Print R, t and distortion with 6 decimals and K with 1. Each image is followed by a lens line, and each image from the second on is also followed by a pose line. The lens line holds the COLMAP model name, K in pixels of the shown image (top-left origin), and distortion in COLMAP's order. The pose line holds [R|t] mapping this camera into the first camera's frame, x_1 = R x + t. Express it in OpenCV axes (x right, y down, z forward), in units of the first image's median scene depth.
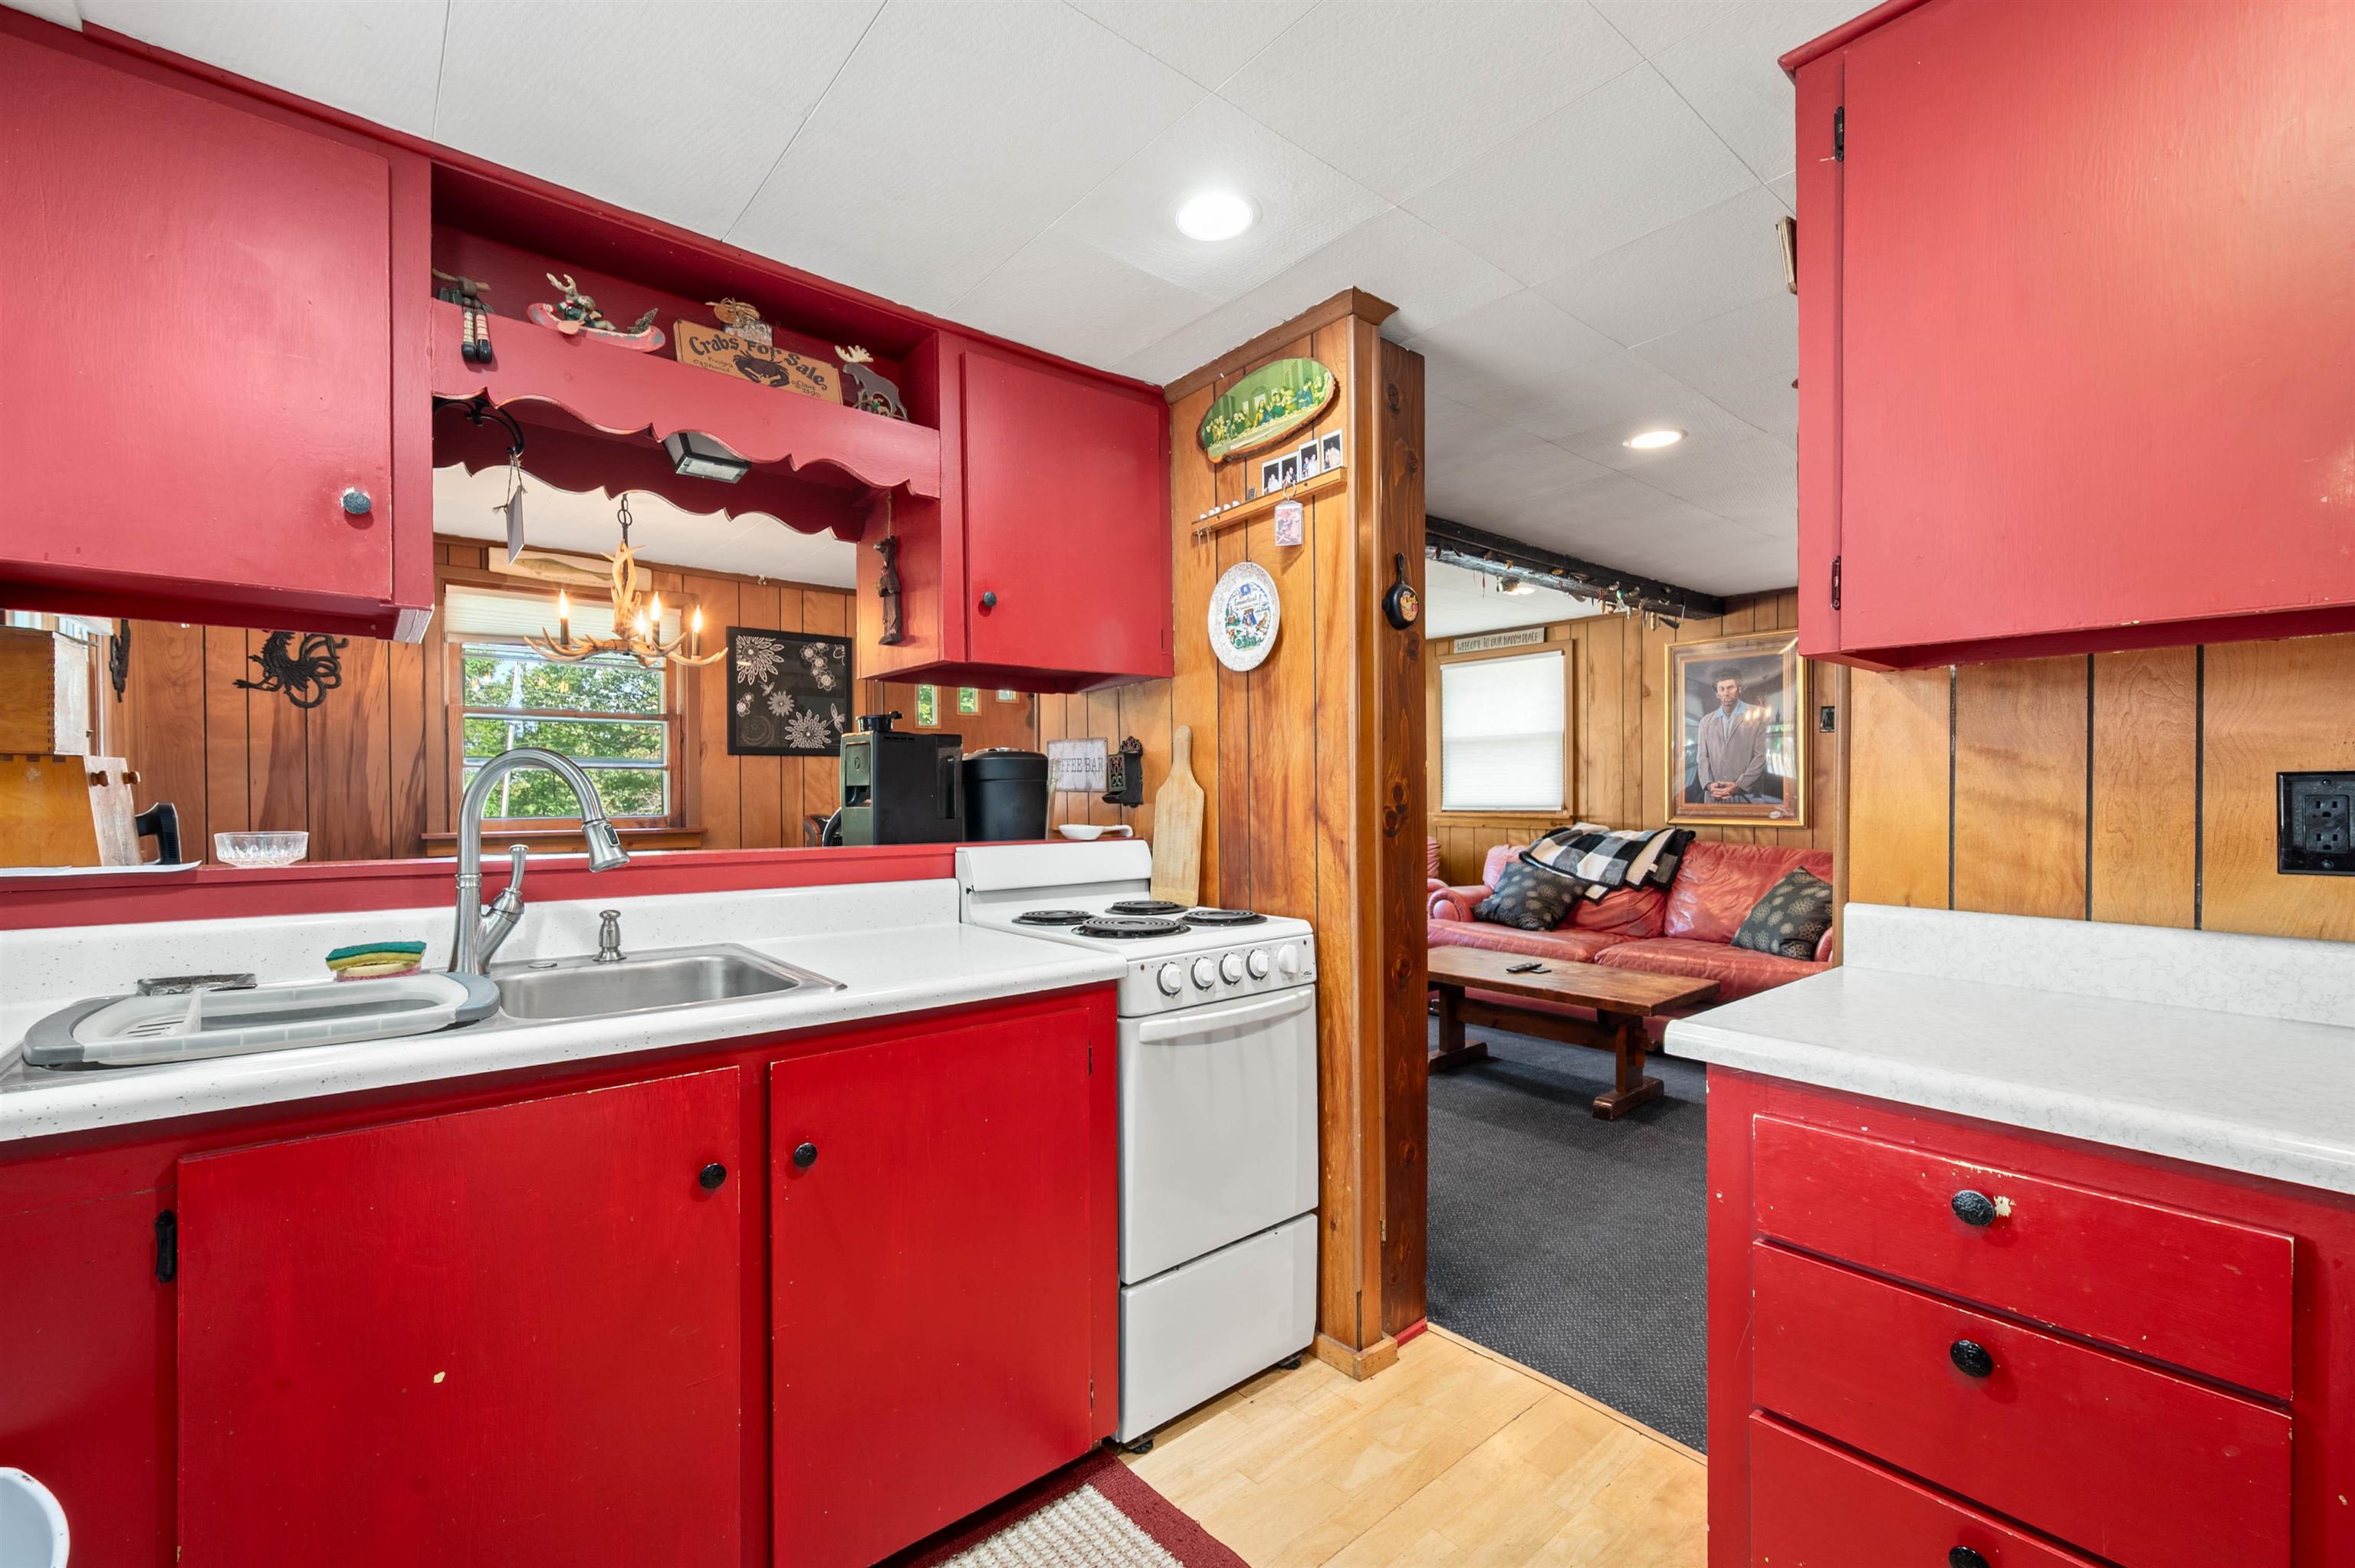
lens RADIAL K [[960.7, 0, 1157.1], [0, 960.7, 802.0], [0, 0, 1]] dist [-0.001258, -0.000079]
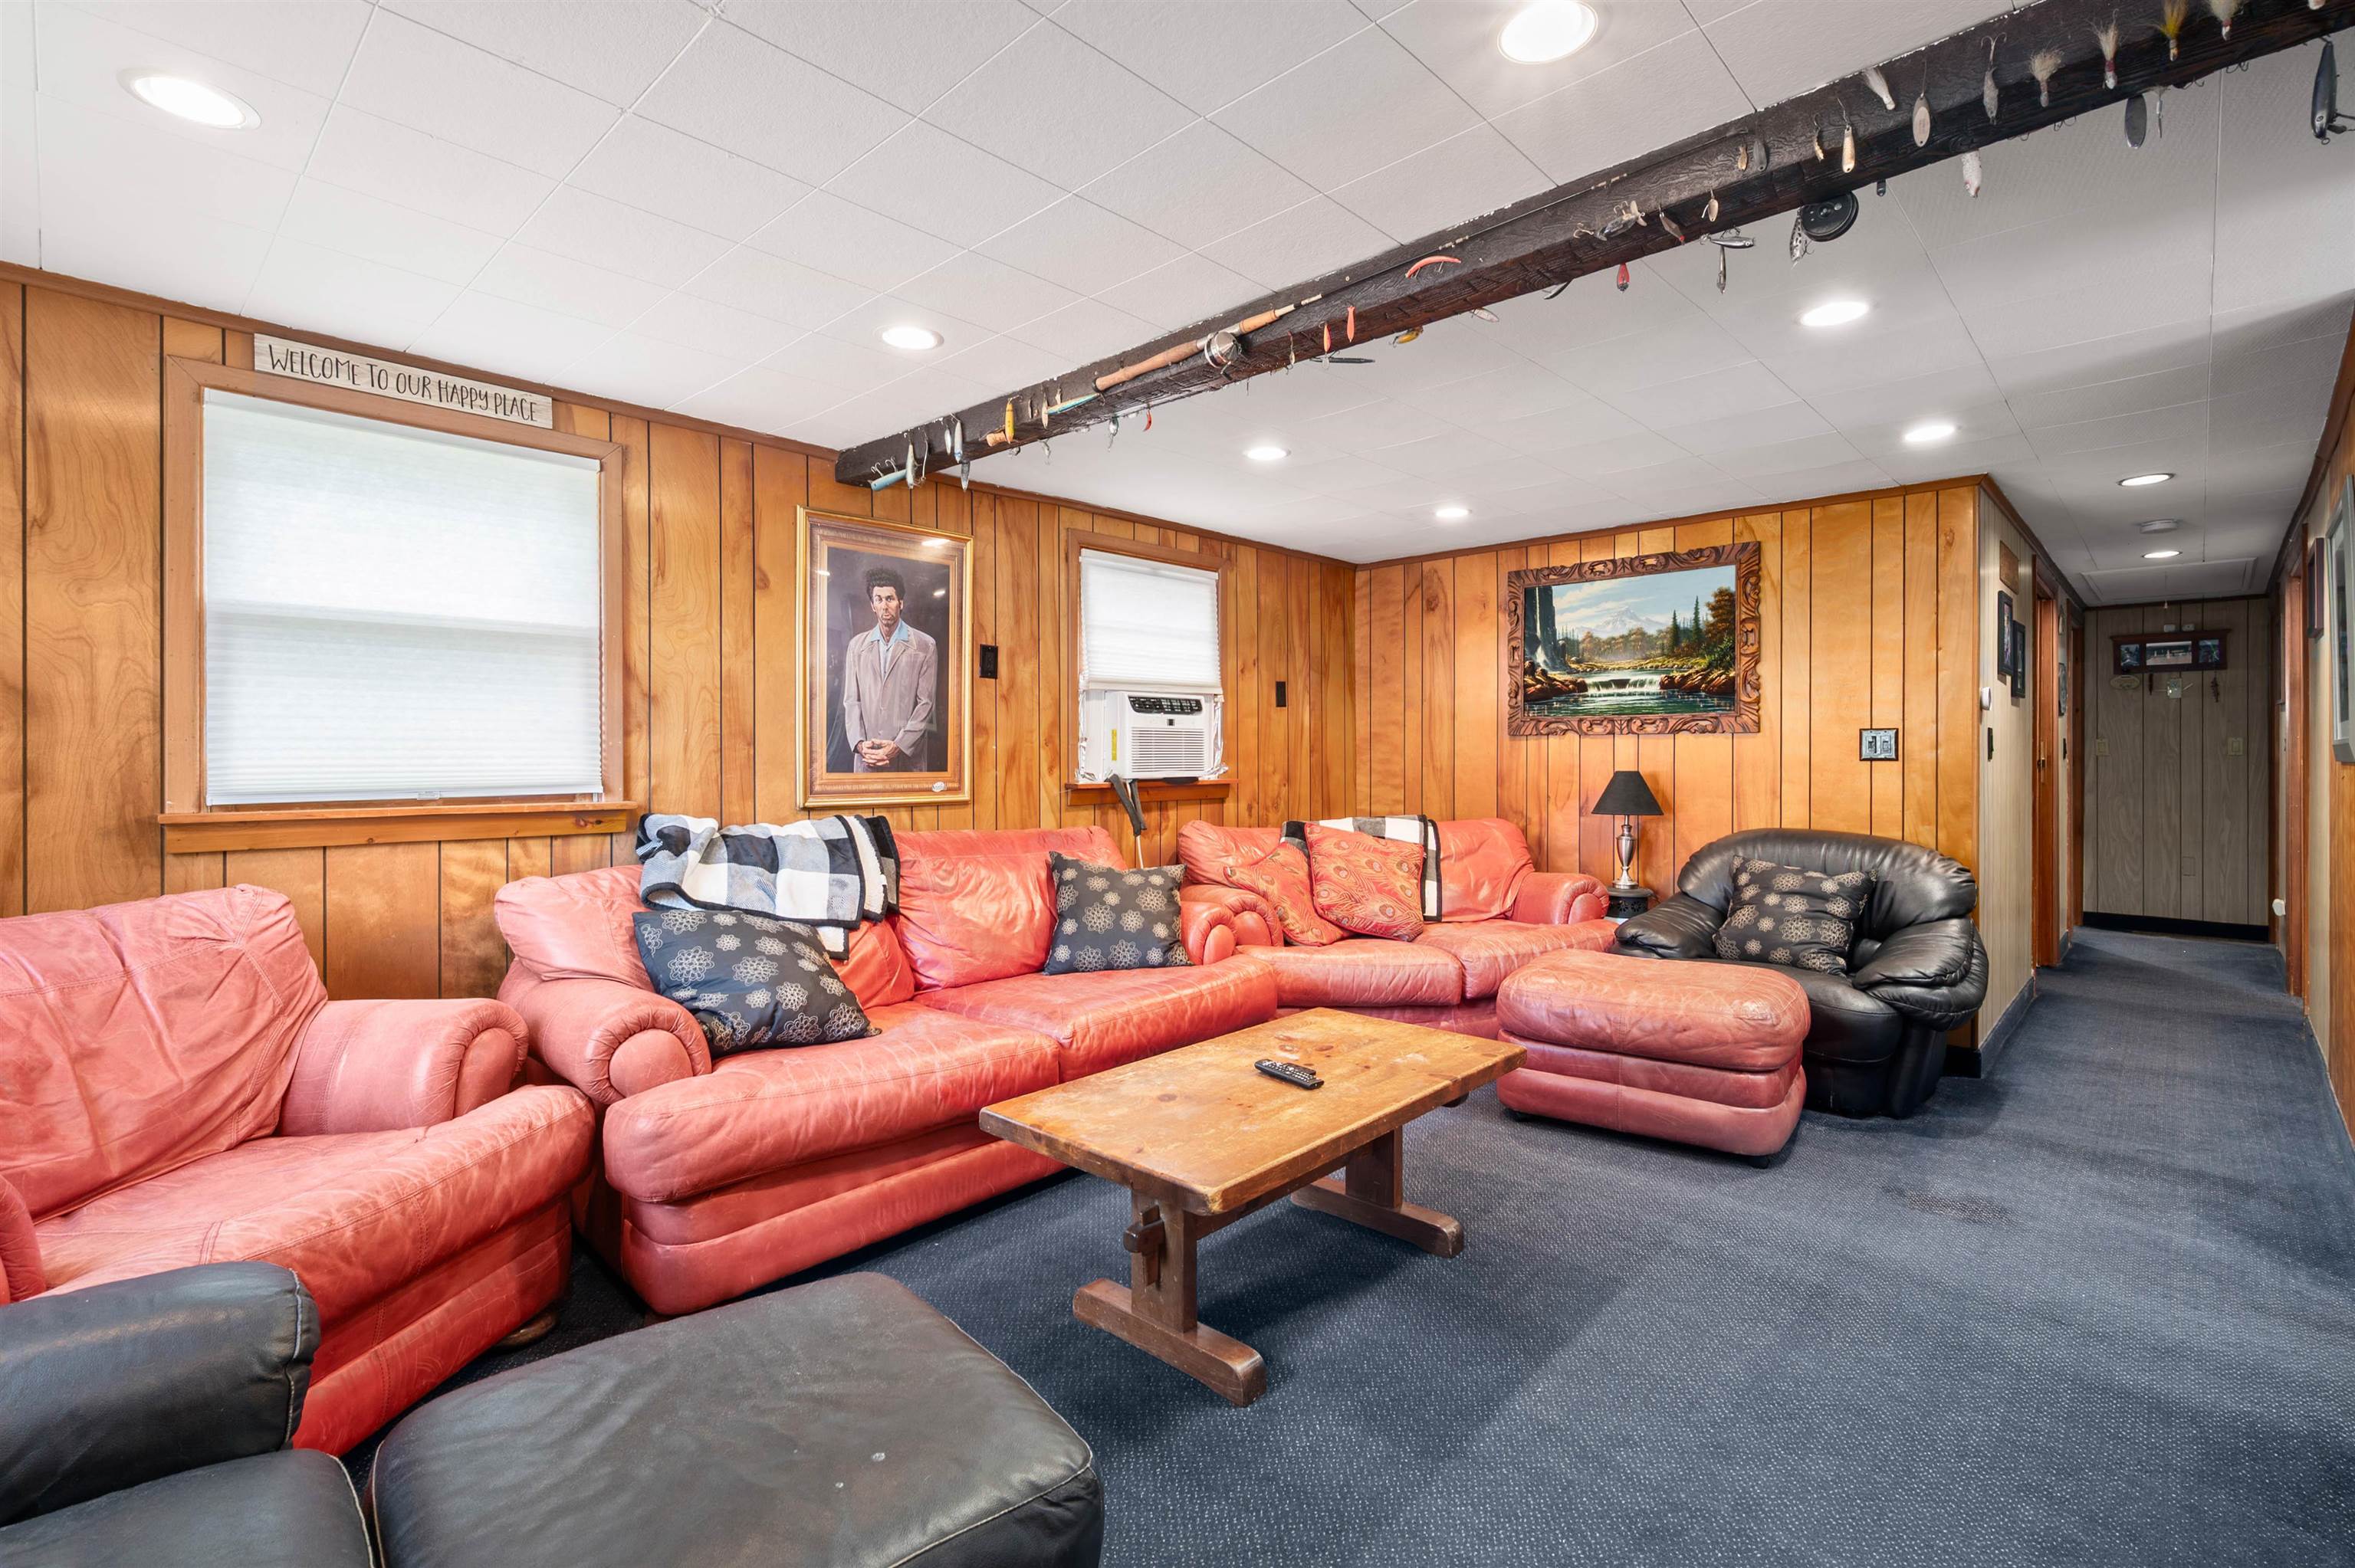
lens RADIAL K [[1055.8, 0, 1170.1], [0, 1055.8, 758.7], [0, 0, 1]] dist [0.000538, -0.000498]
pose [[-0.114854, 0.000914, 0.993382, -0.156765], [0.014056, 0.999901, 0.000705, -0.005824], [-0.993283, 0.014044, -0.114856, 0.899233]]
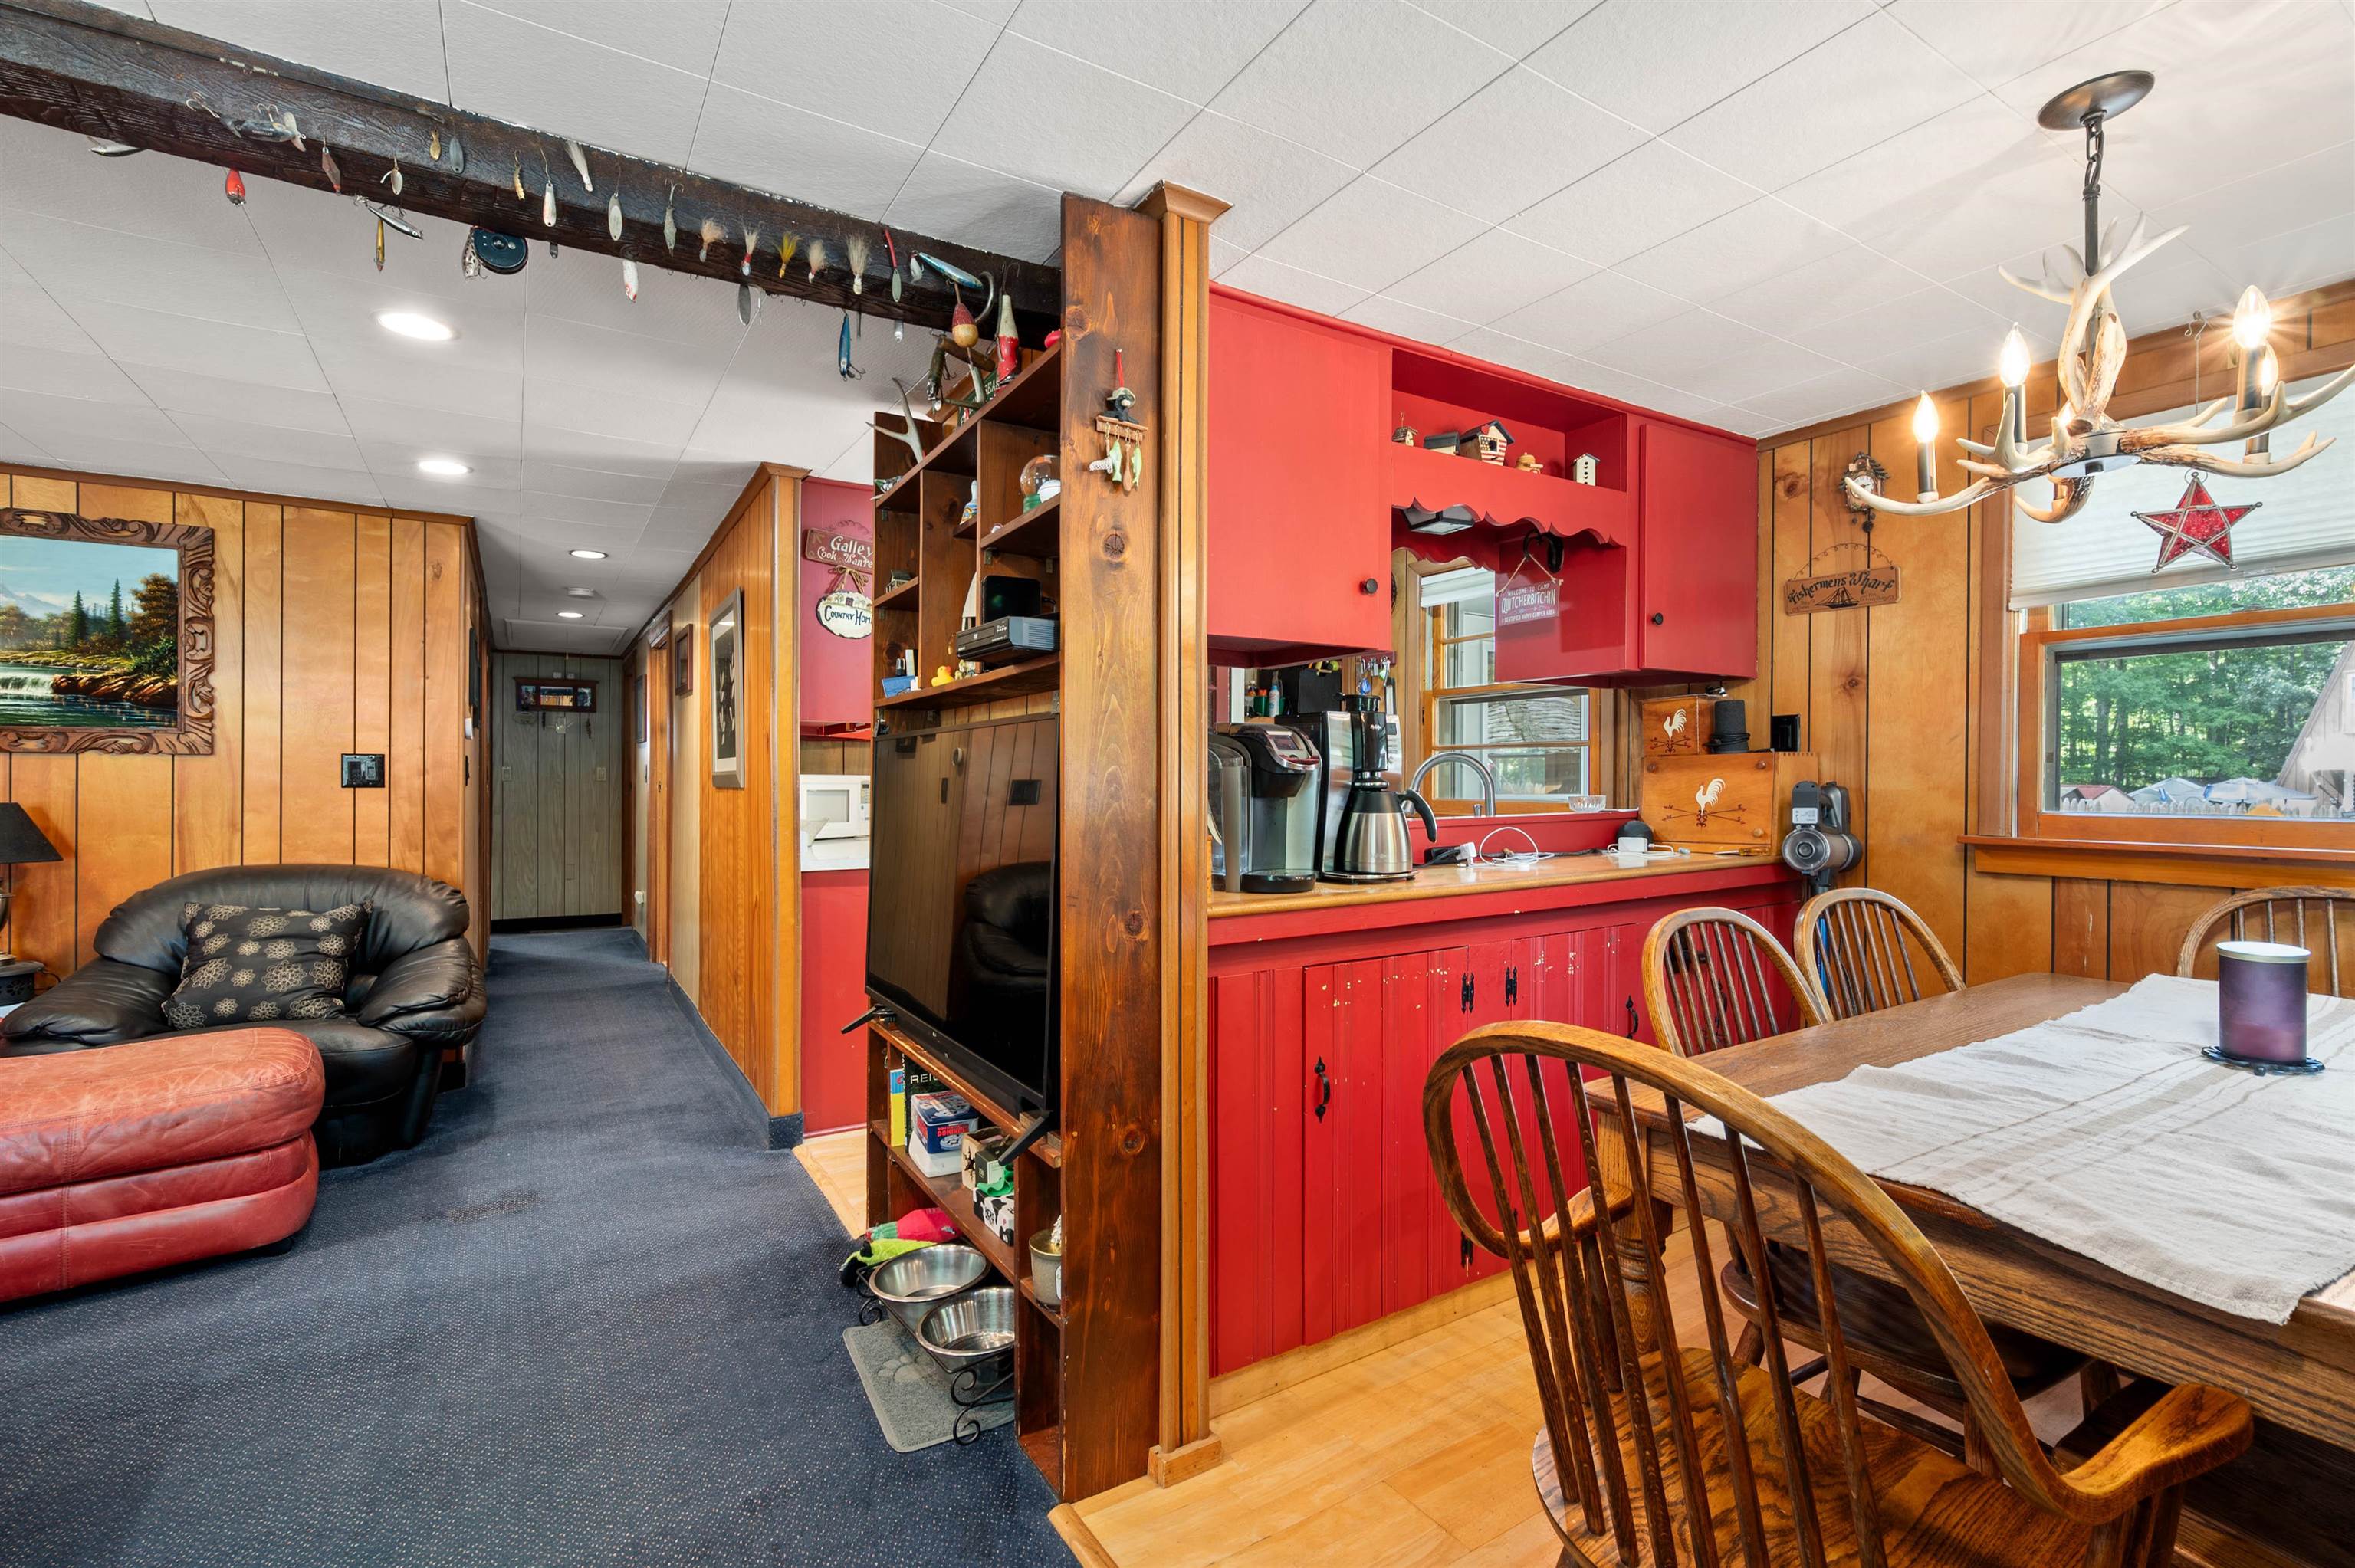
lens RADIAL K [[1055.8, 0, 1167.8], [0, 1055.8, 789.1], [0, 0, 1]] dist [0.000538, -0.000498]
pose [[-0.990837, 0.001265, 0.135059, -0.109865], [0.004063, 0.999783, 0.020441, -0.008106], [-0.135004, 0.020803, -0.990627, 0.953765]]
